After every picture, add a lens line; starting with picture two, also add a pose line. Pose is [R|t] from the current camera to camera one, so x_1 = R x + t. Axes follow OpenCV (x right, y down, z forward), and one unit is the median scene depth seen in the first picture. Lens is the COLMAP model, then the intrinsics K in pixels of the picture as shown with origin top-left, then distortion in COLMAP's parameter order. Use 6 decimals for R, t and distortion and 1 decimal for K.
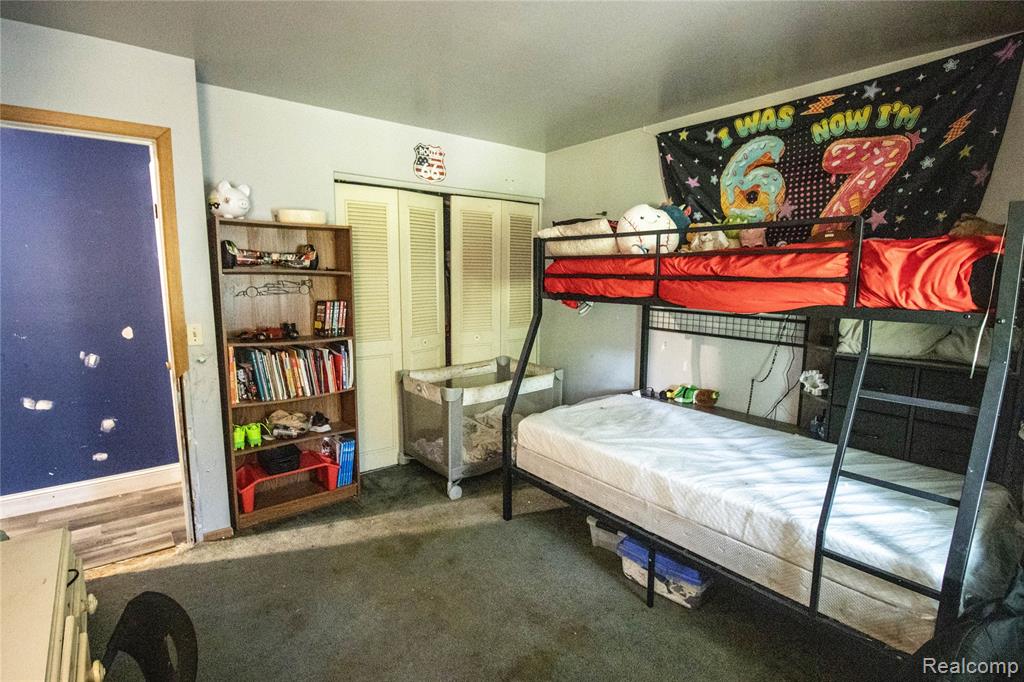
lens RADIAL K [[493.1, 0, 502.6], [0, 493.1, 339.3], [0, 0, 1]] dist [-0.012480, -0.003567]
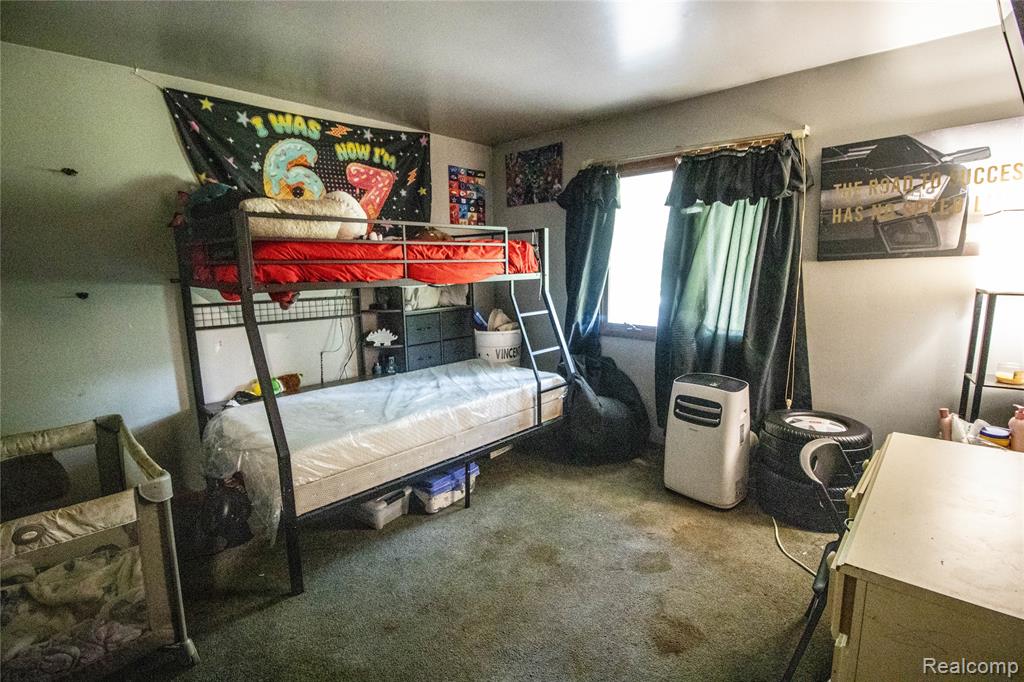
lens RADIAL K [[493.1, 0, 503.3], [0, 493.1, 344.7], [0, 0, 1]] dist [-0.012480, -0.003567]
pose [[-0.138692, -0.161335, 0.977106, -0.763922], [0.147786, 0.972222, 0.181505, -0.093023], [-0.979247, 0.169576, -0.110996, 0.784444]]
